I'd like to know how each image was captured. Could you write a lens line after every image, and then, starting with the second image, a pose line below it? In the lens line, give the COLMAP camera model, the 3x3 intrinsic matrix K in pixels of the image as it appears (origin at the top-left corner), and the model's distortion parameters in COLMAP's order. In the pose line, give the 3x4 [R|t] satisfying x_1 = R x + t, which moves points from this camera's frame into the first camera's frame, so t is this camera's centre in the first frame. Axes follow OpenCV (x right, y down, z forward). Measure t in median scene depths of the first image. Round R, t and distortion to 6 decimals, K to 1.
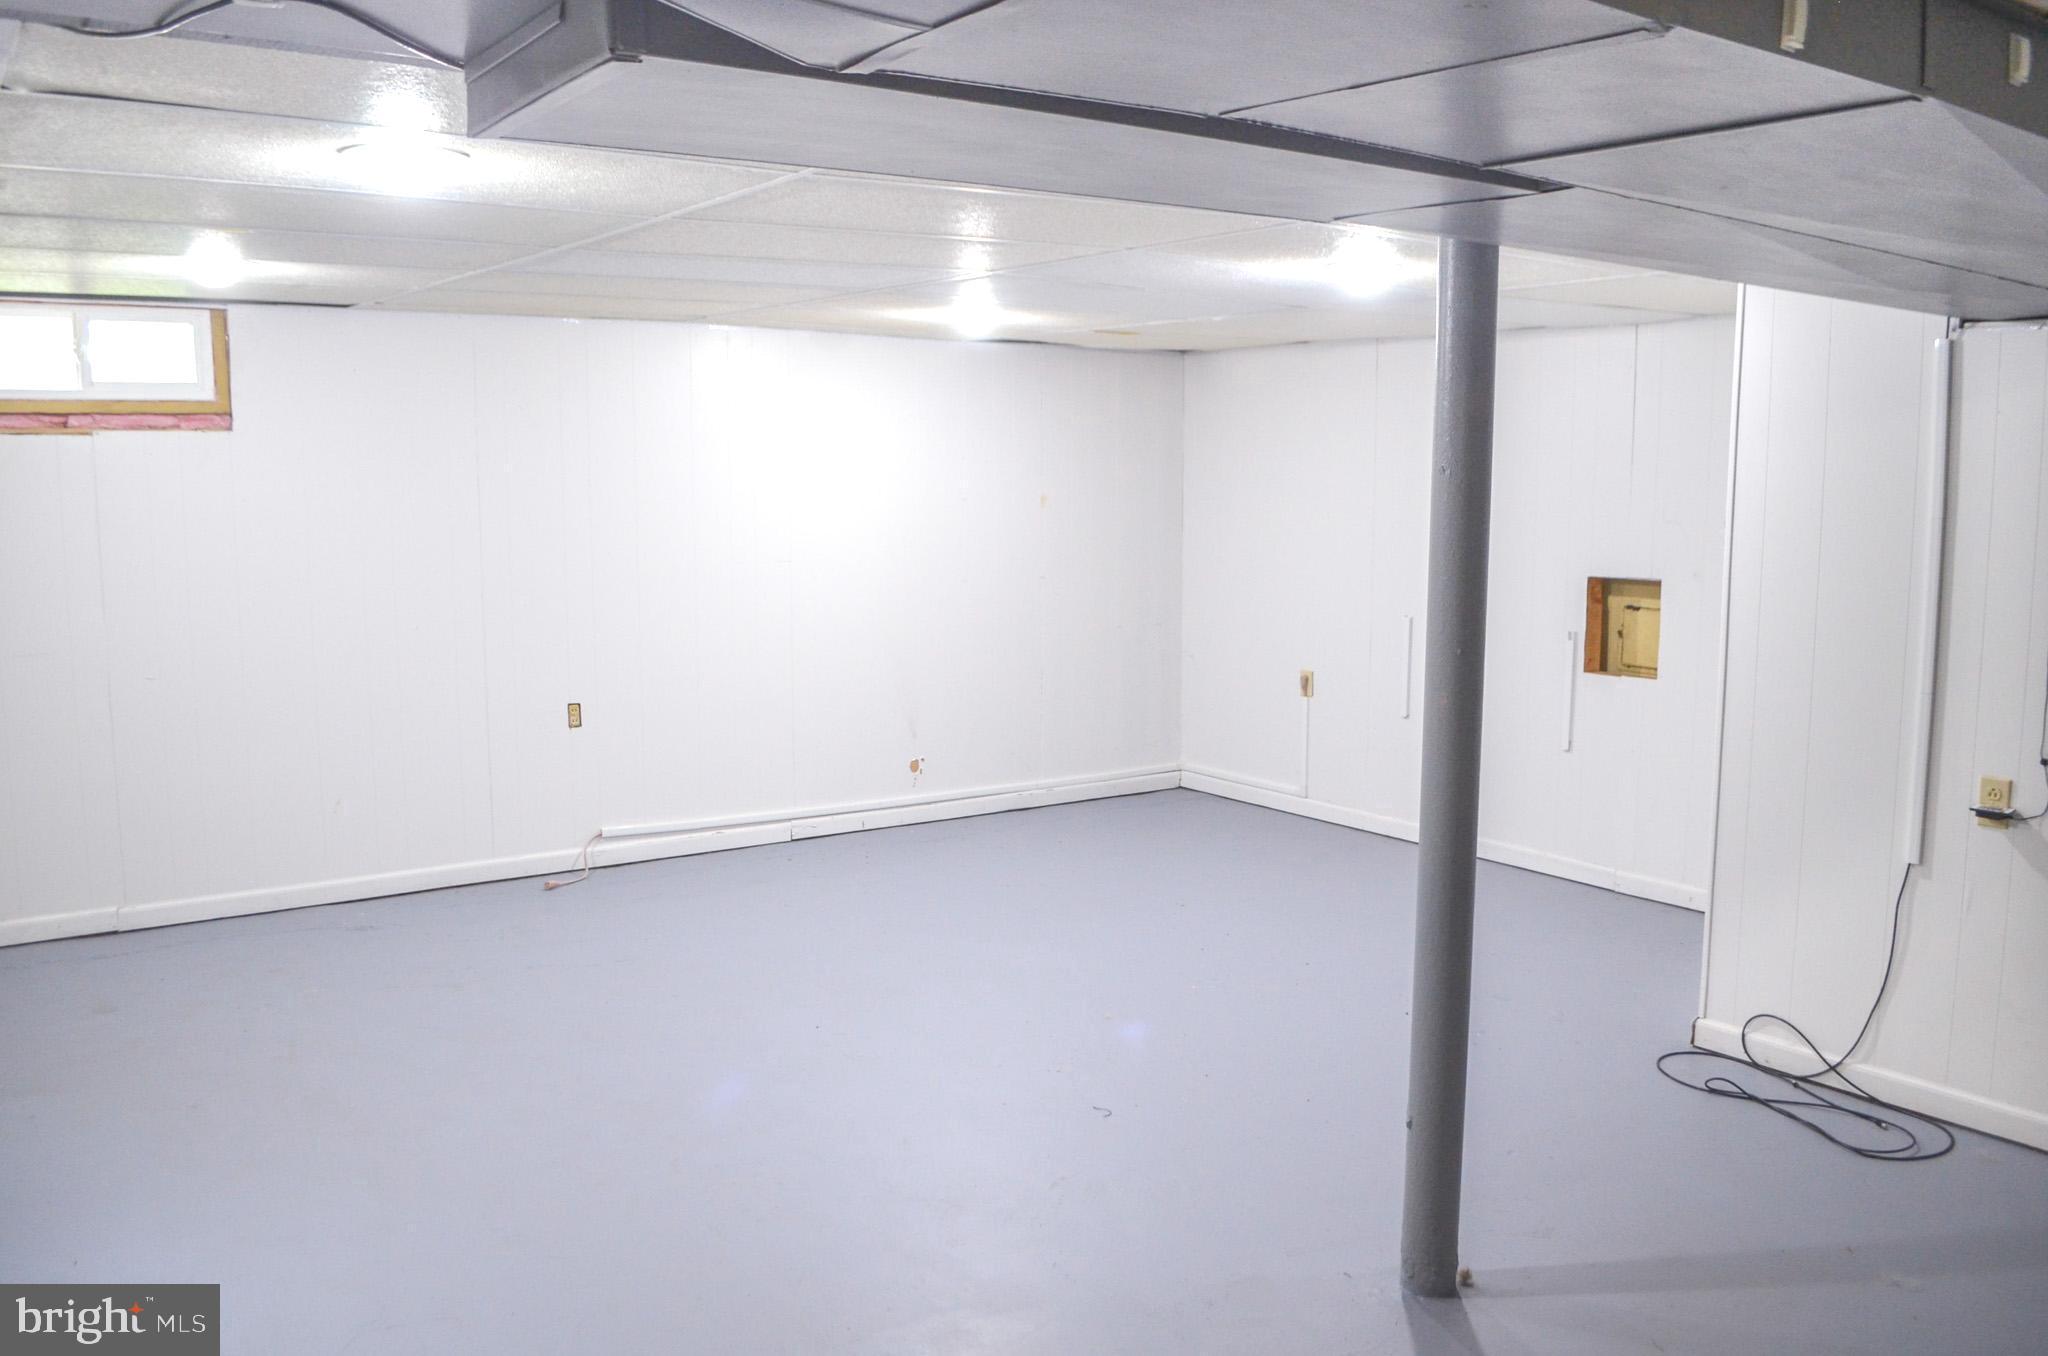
lens RADIAL K [[1616.3, 0, 1021.0], [0, 1616.3, 673.5], [0, 0, 1]] dist [-0.065721, 0.002678]
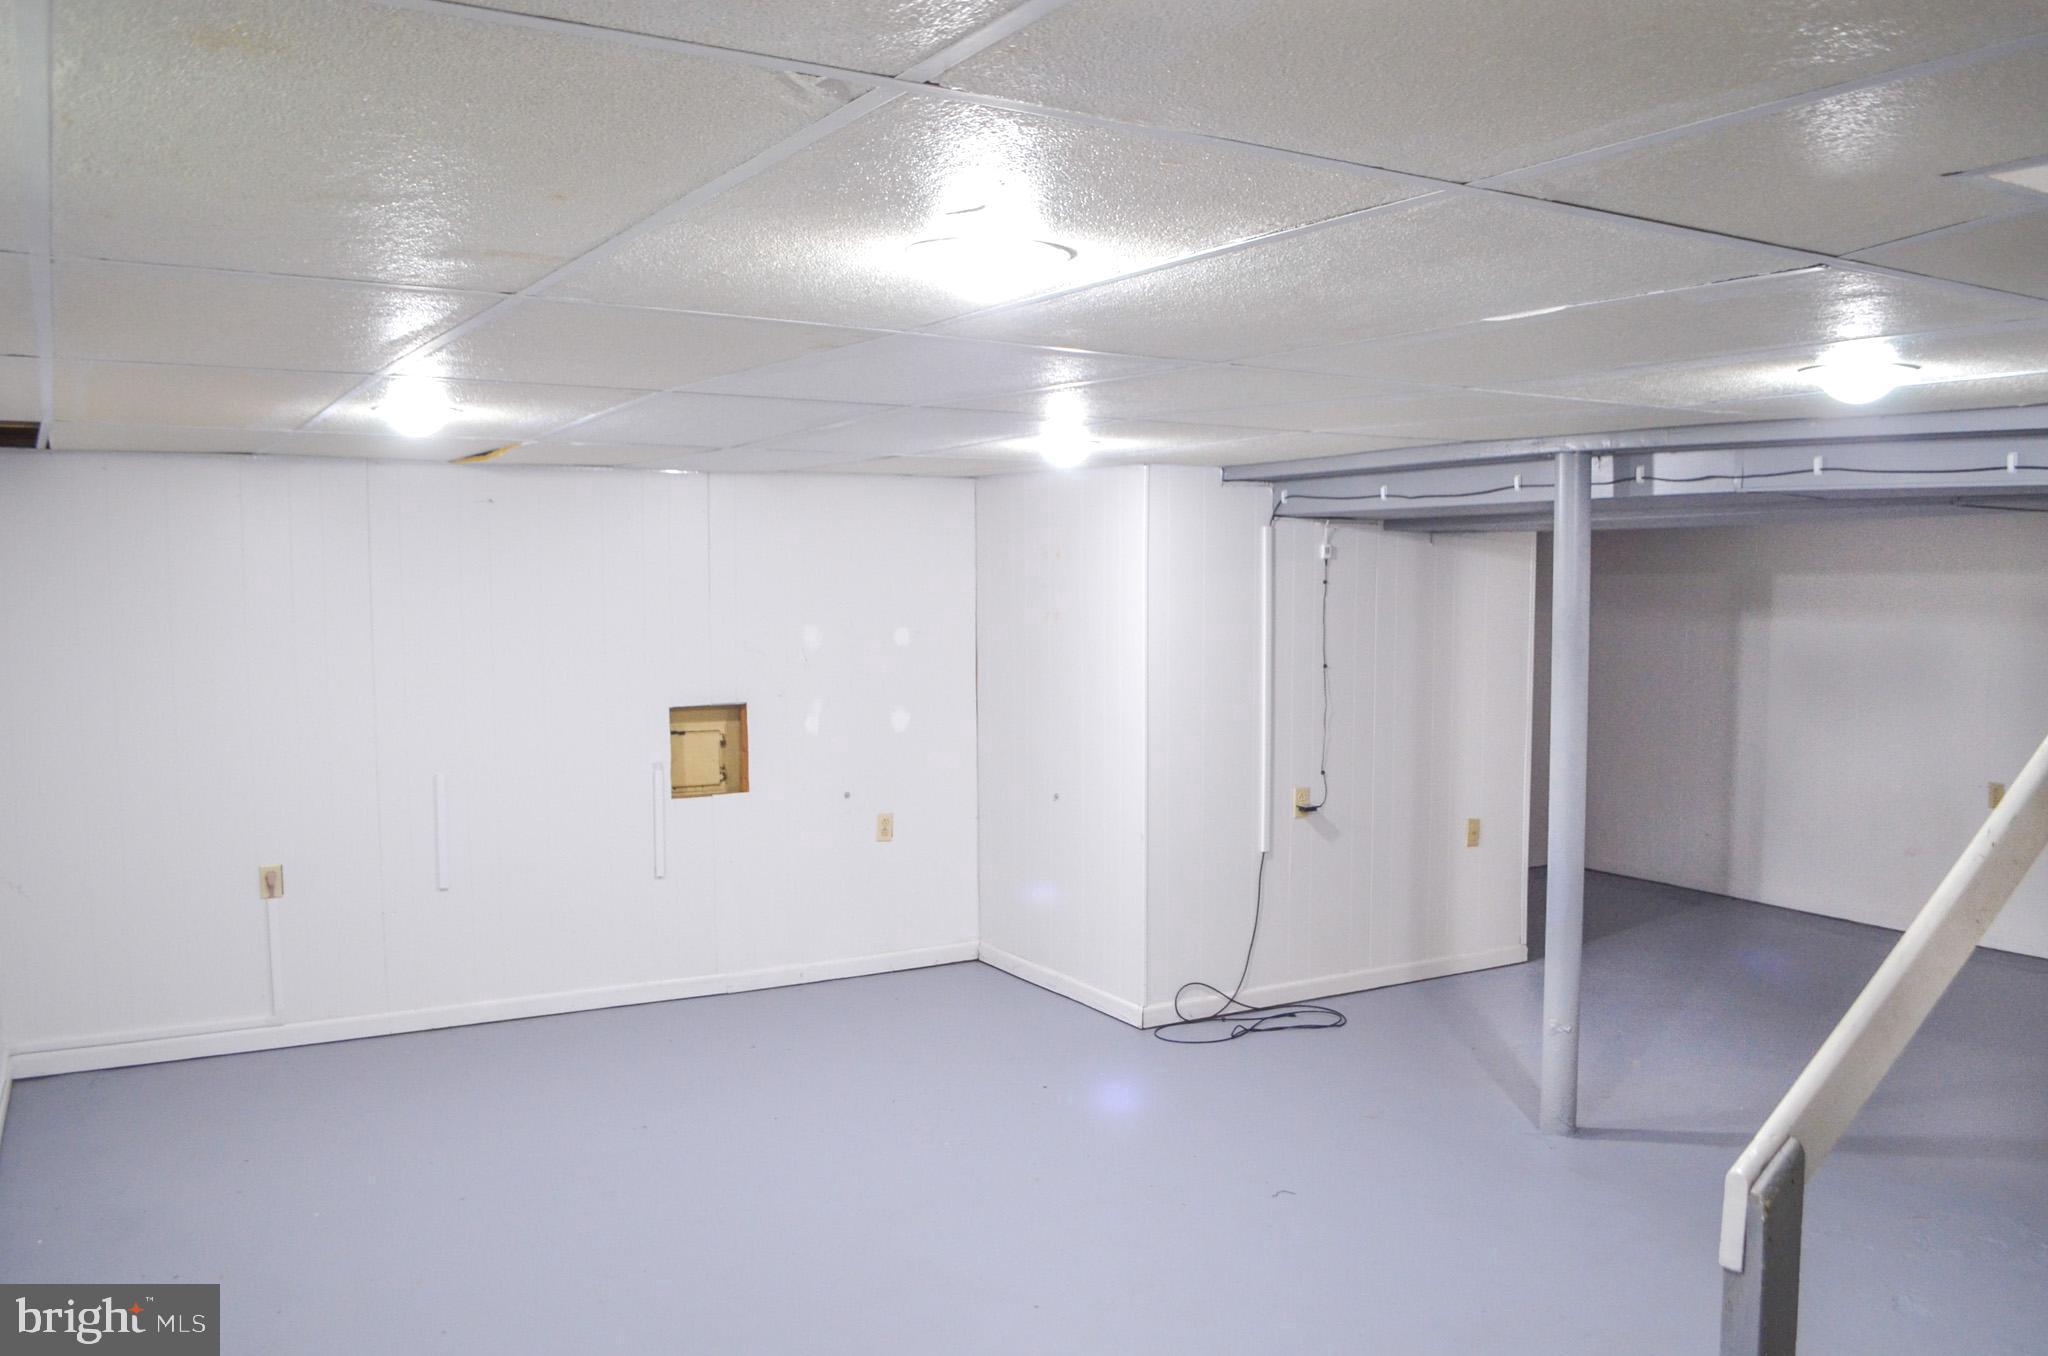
lens RADIAL K [[1616.3, 0, 1020.0], [0, 1616.3, 685.1], [0, 0, 1]] dist [-0.065721, 0.002678]
pose [[0.106620, -0.068407, 0.991944, -0.982870], [0.126158, 0.990498, 0.054747, -0.153141], [-0.986264, 0.119305, 0.114237, 0.964656]]
